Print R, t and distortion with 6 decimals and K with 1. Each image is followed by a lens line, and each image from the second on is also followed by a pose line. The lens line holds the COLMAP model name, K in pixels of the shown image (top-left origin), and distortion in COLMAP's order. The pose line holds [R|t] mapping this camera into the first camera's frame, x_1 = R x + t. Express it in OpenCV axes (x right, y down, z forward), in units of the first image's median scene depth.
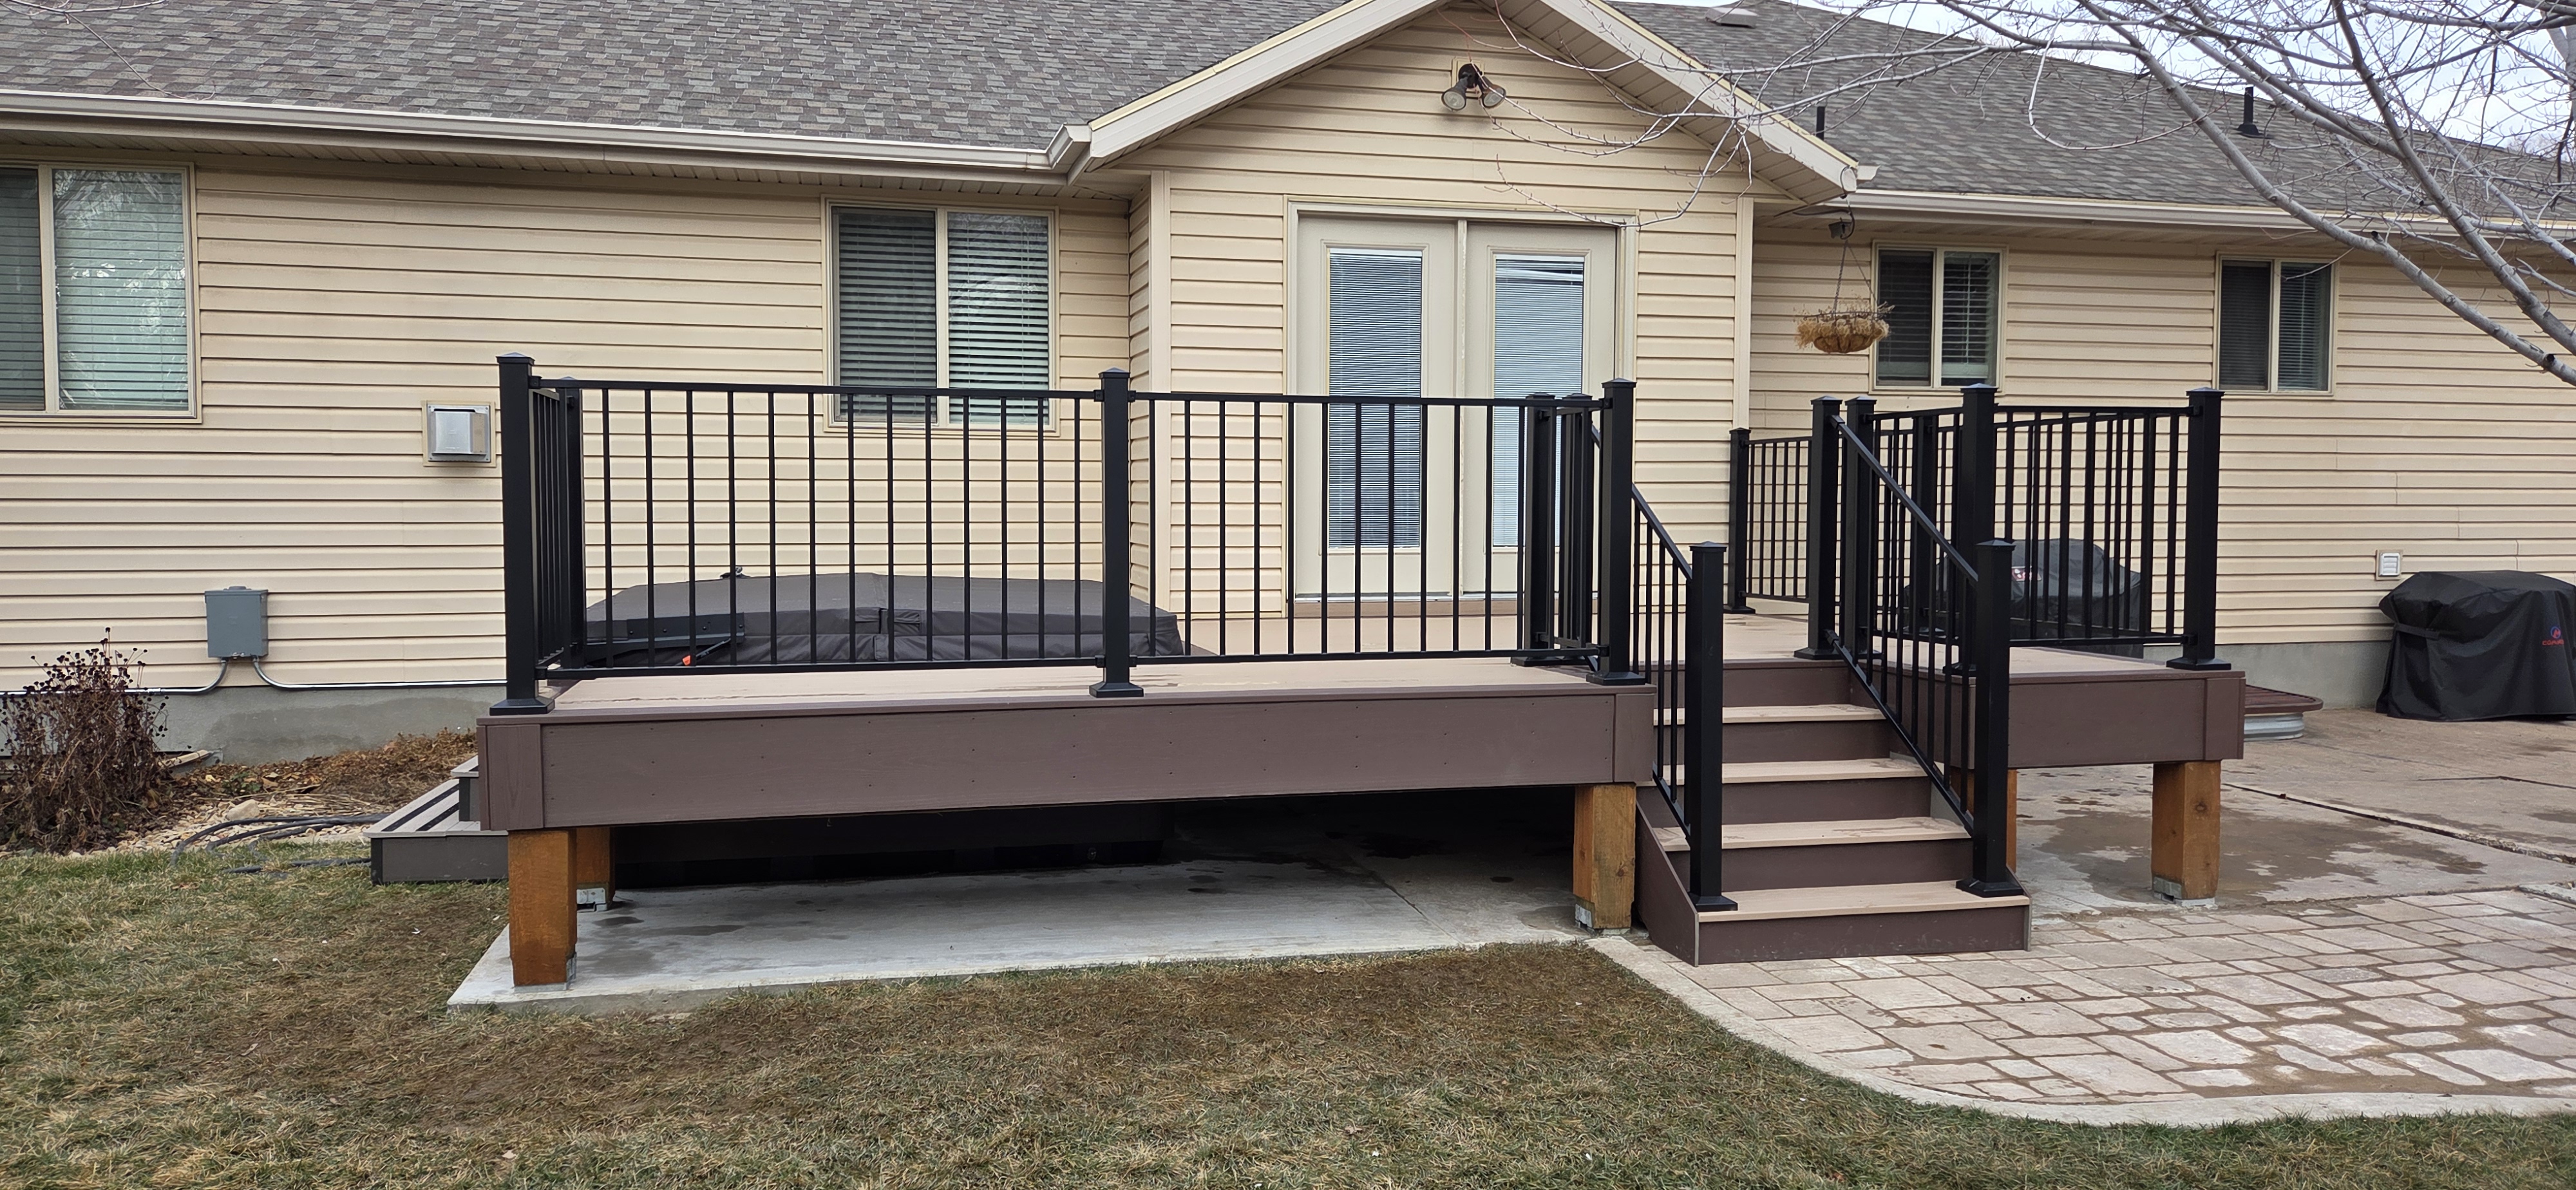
lens RADIAL K [[1716.5, 0, 1289.3], [0, 1716.5, 584.2], [0, 0, 1]] dist [0.069461, -0.047688]
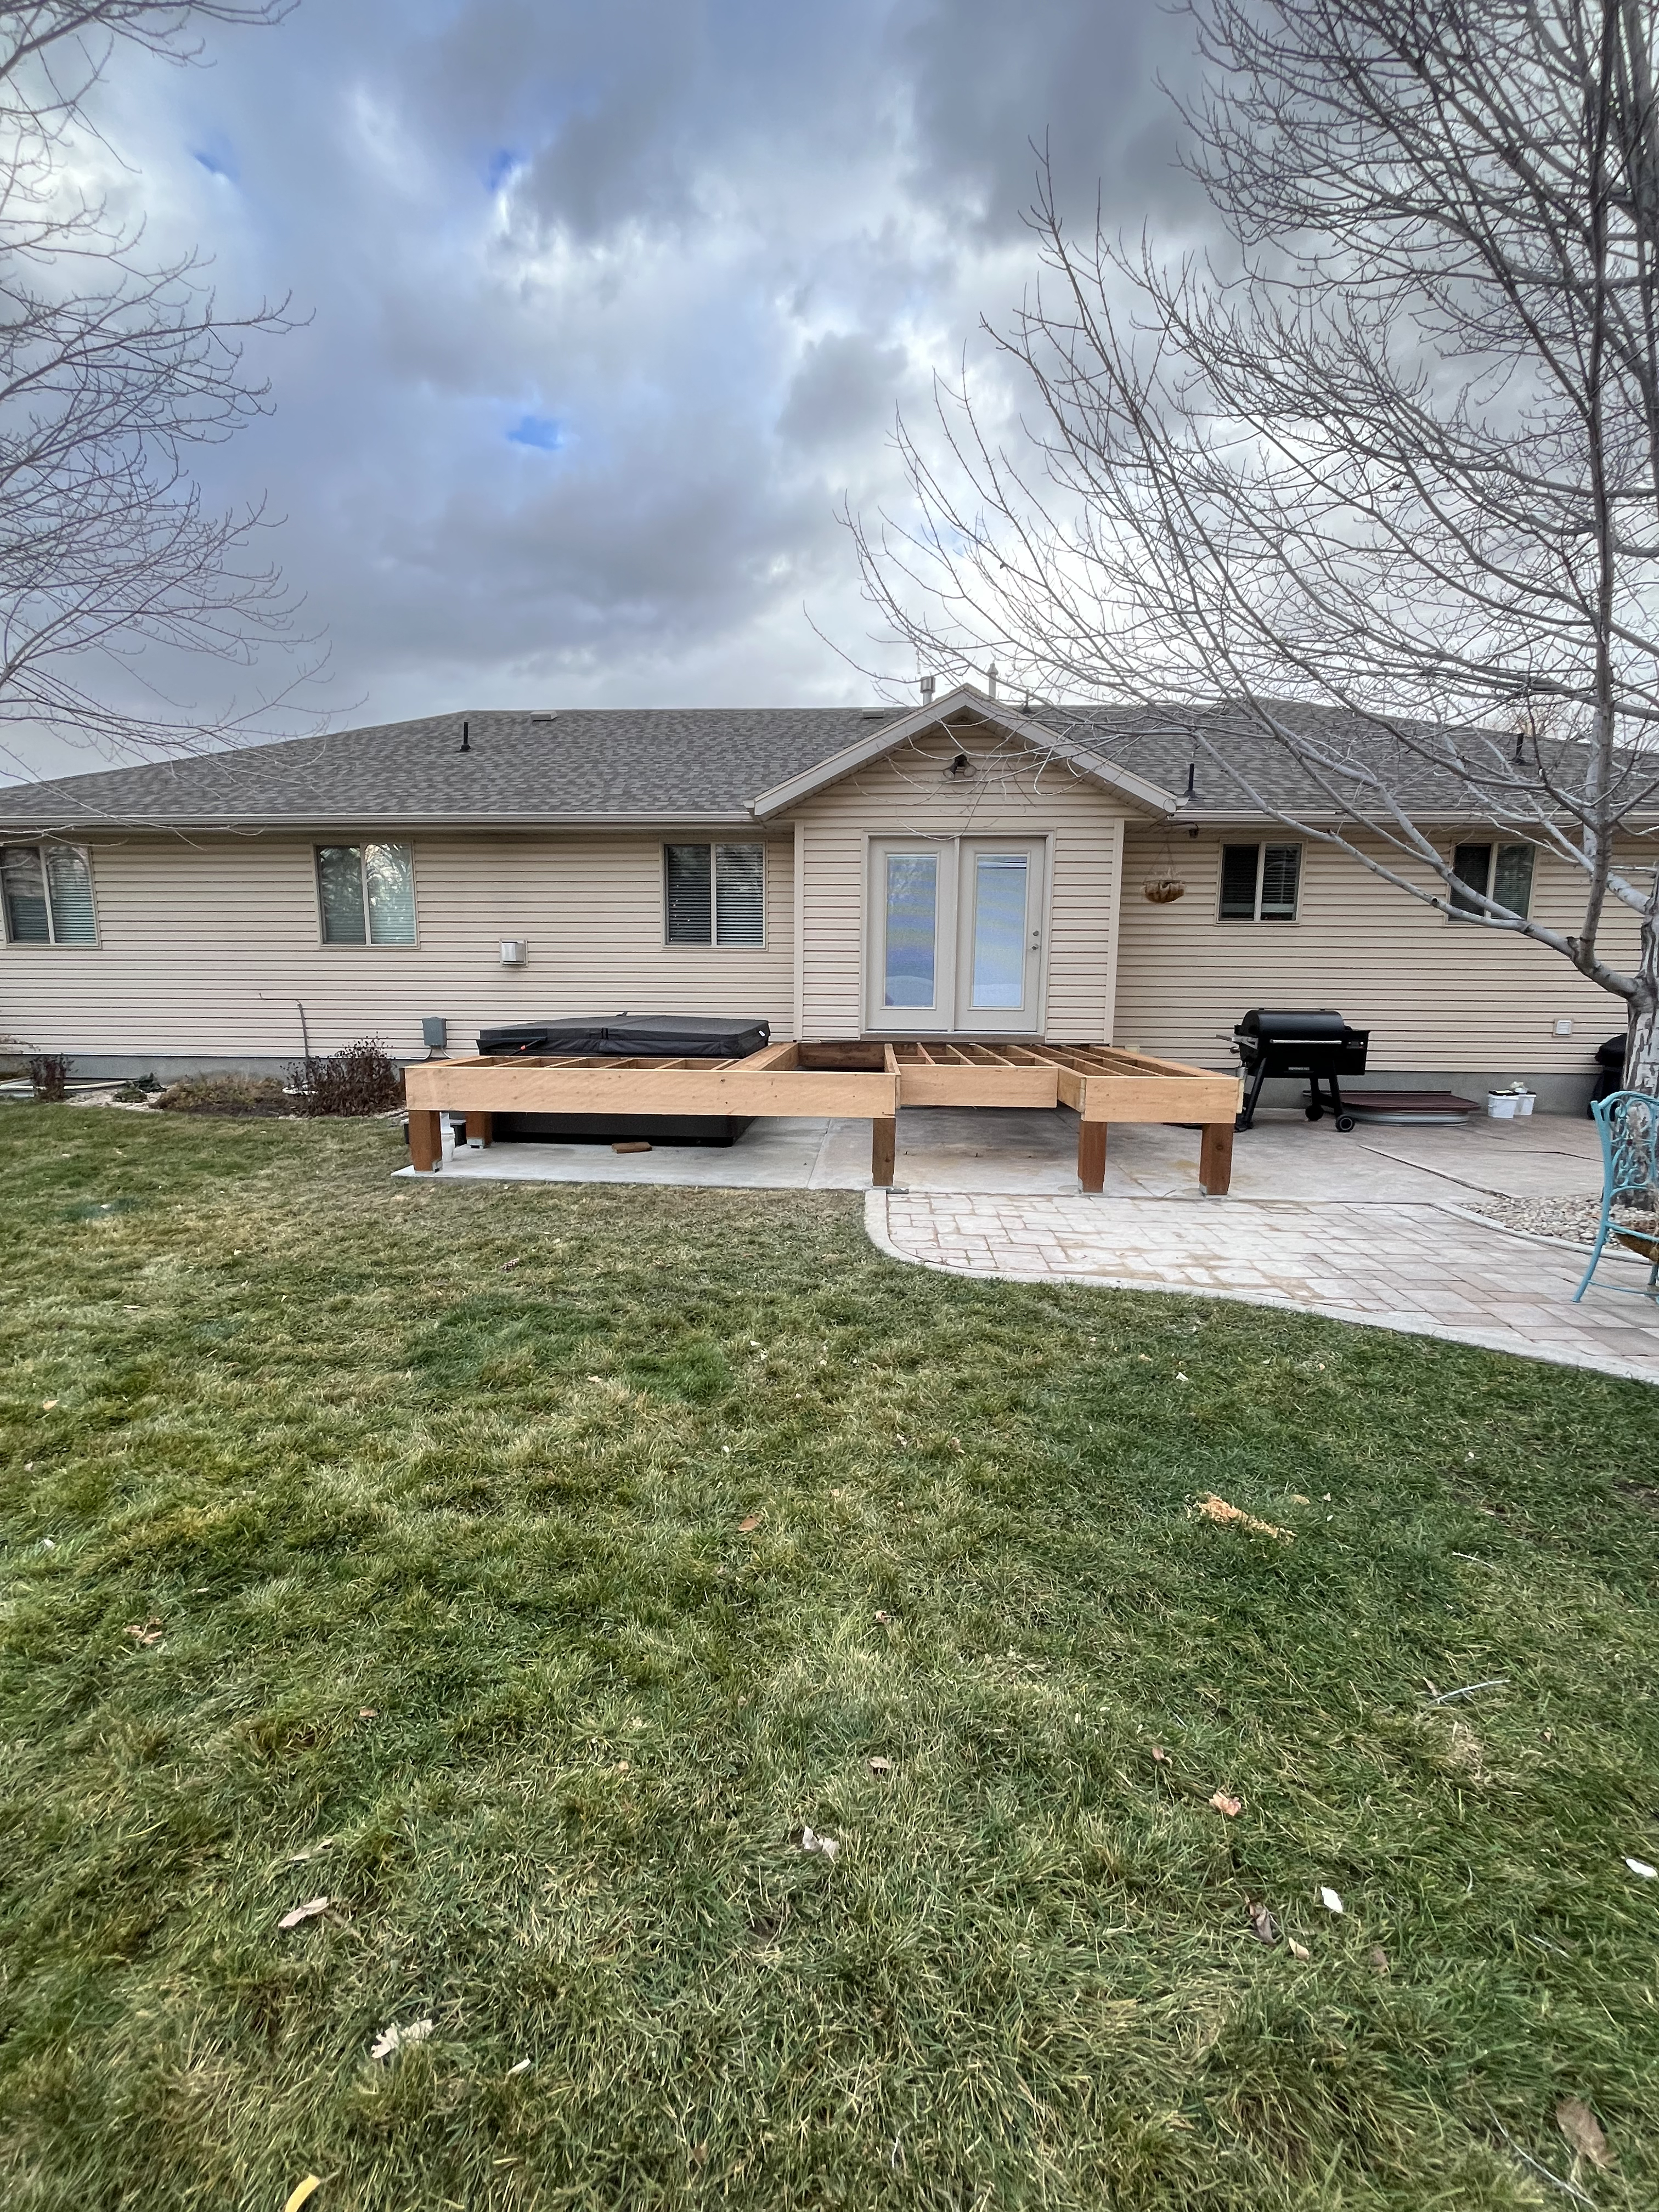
lens RADIAL K [[894.2, 0, 831.5], [0, 894.2, 1120.1], [0, 0, 1]] dist [-0.001431, -0.000111]
pose [[0.953319, 0.049971, -0.297801, 0.480031], [-0.021523, 0.994948, 0.098053, 0.015869], [0.301197, -0.087066, 0.949579, -0.040340]]
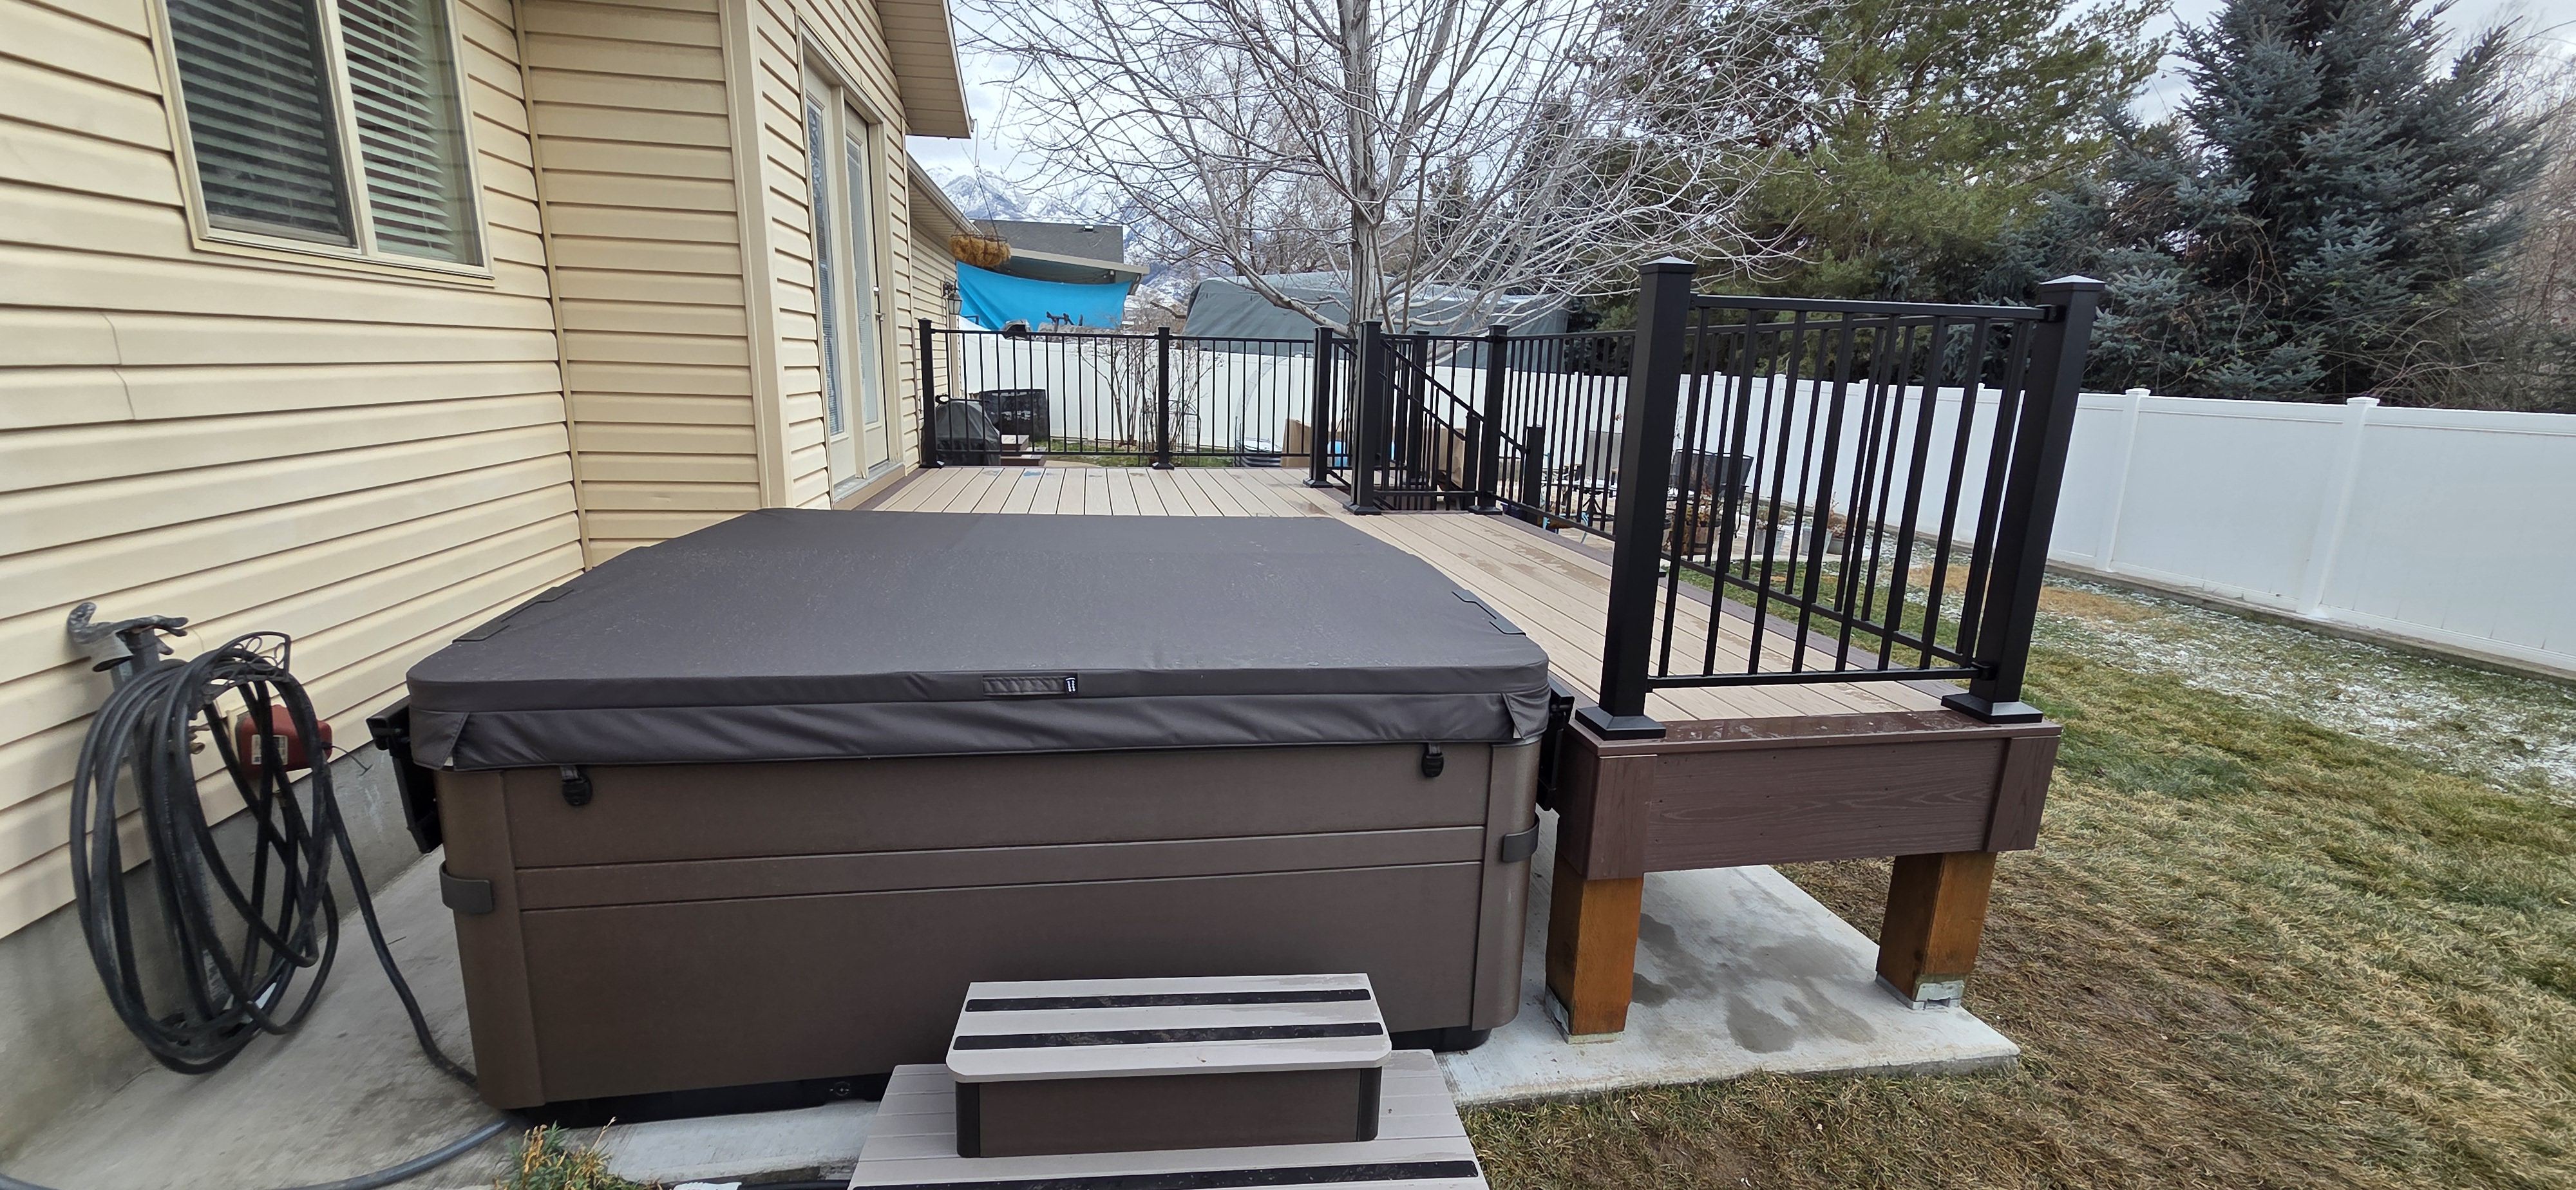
lens RADIAL K [[1050.5, 0, 1284.9], [0, 1050.5, 604.9], [0, 0, 1]] dist [0.002502, 0.000126]
pose [[0.071436, -0.227027, 0.971265, -0.879141], [0.024283, 0.973860, 0.225848, -0.093950], [-0.997150, 0.007451, 0.075082, 1.204143]]
